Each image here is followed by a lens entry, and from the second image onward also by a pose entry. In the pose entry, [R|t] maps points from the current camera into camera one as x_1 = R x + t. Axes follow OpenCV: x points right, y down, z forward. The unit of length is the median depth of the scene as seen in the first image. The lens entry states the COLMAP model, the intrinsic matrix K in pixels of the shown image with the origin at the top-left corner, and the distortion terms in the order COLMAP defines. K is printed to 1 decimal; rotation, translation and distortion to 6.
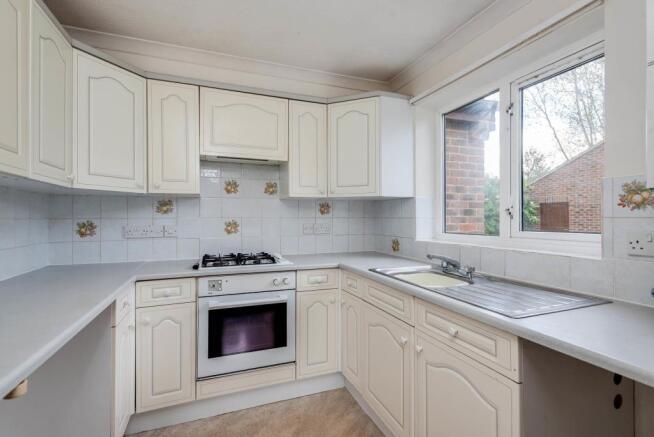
lens RADIAL K [[313.1, 0, 328.1], [0, 313.1, 219.9], [0, 0, 1]] dist [0.014602, -0.003992]
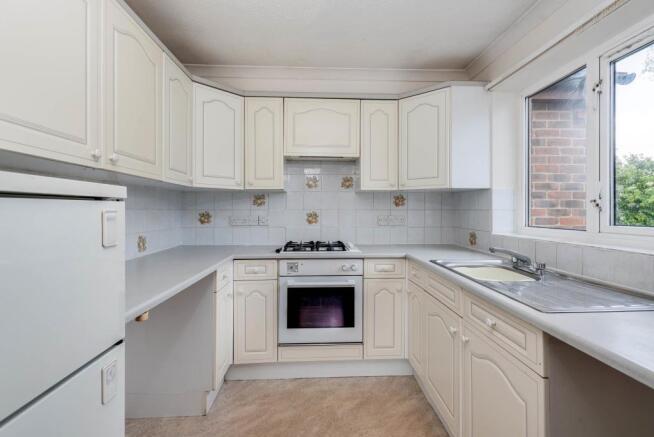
lens RADIAL K [[313.1, 0, 327.8], [0, 313.1, 212.8], [0, 0, 1]] dist [0.014602, -0.003992]
pose [[0.949551, 0.005773, -0.313560, 0.123631], [-0.004862, 0.999981, 0.003687, 0.001121], [0.313575, -0.001976, 0.949561, -0.066660]]
